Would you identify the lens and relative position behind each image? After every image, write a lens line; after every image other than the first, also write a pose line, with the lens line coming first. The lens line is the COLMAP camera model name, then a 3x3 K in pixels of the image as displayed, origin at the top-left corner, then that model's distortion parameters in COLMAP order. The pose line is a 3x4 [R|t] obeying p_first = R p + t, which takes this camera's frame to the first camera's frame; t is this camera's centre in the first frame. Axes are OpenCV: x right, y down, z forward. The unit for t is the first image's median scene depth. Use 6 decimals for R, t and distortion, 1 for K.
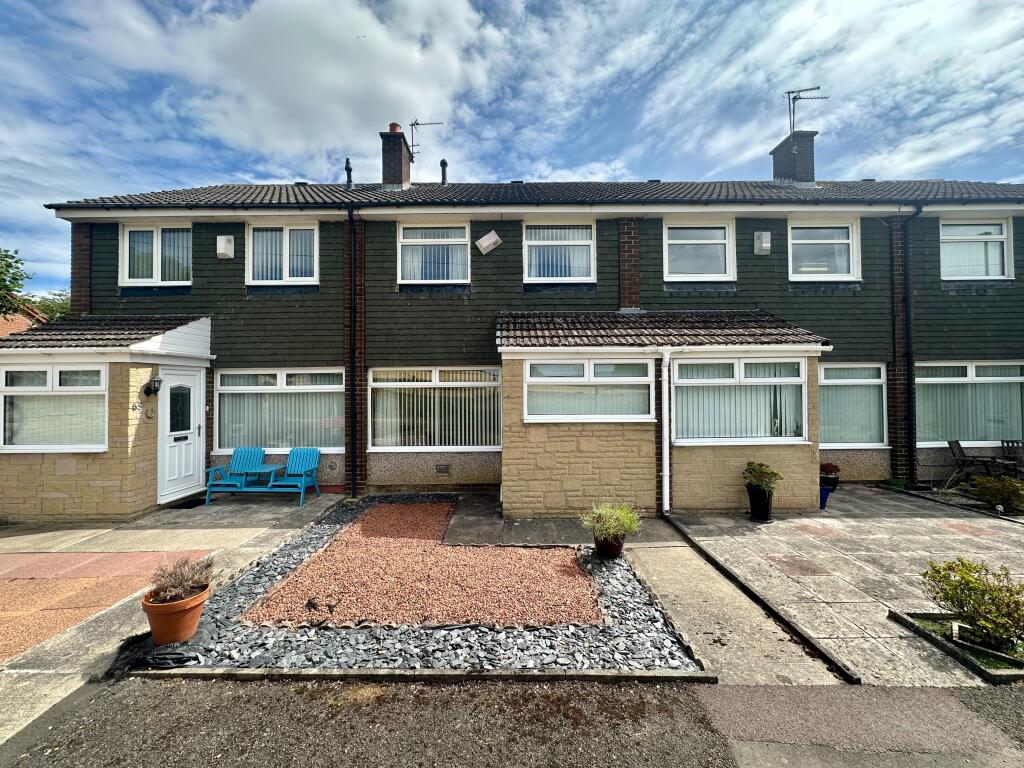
lens RADIAL K [[410.8, 0, 509.4], [0, 410.8, 382.8], [0, 0, 1]] dist [-0.005847, 0.001083]
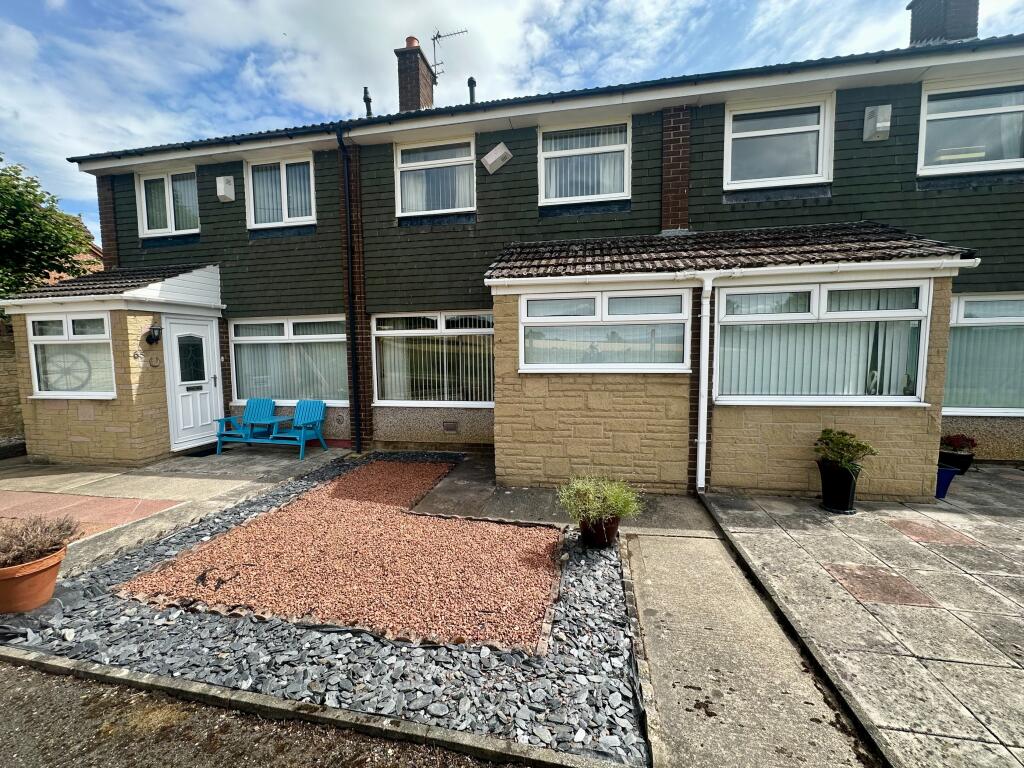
lens RADIAL K [[410.8, 0, 508.7], [0, 410.8, 382.2], [0, 0, 1]] dist [-0.005847, 0.001083]
pose [[0.981619, 0.010682, -0.190554, 0.167201], [0.007345, 0.995578, 0.093647, 0.037955], [0.190712, -0.093325, 0.977200, 0.189532]]
